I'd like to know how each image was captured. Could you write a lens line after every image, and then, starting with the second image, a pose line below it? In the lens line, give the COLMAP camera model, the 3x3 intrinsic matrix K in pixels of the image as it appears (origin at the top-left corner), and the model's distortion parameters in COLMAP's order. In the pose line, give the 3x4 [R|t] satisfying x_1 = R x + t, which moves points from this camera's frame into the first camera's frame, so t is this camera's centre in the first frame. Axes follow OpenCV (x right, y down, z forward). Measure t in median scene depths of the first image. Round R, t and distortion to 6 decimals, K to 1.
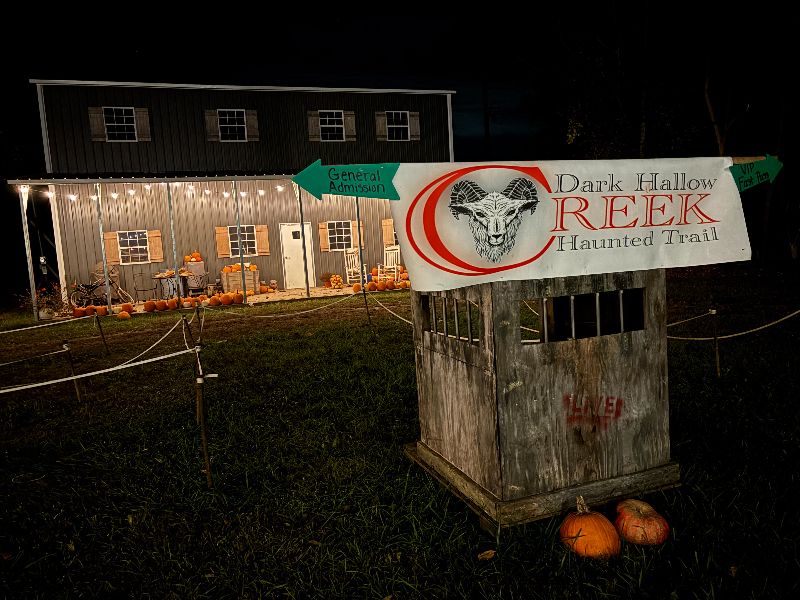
lens RADIAL K [[613.8, 0, 400.4], [0, 613.8, 300.6], [0, 0, 1]] dist [0.007812, 0.029264]
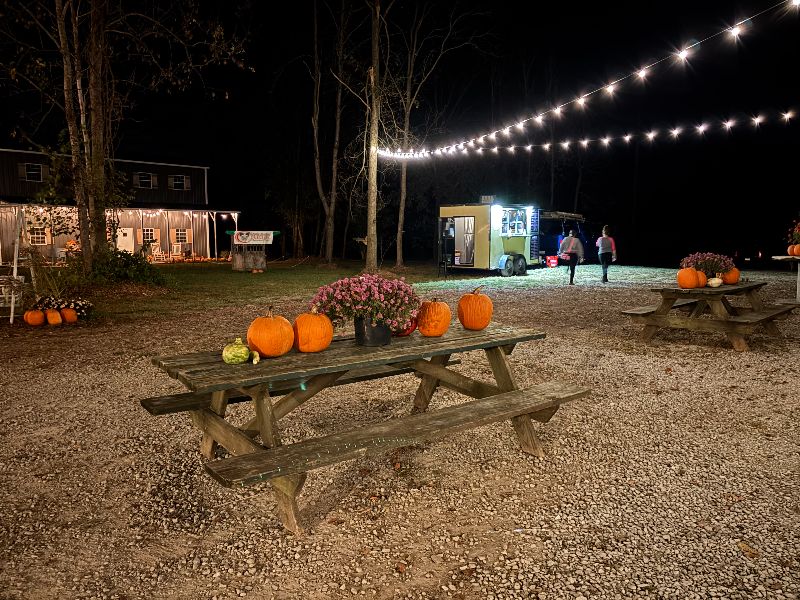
lens RADIAL K [[613.8, 0, 401.7], [0, 613.8, 299.8], [0, 0, 1]] dist [0.007812, 0.029264]
pose [[0.895071, 0.011939, 0.445763, -1.668476], [-0.003841, 0.999811, -0.019065, 0.886114], [-0.445907, 0.015352, 0.894948, -7.522221]]
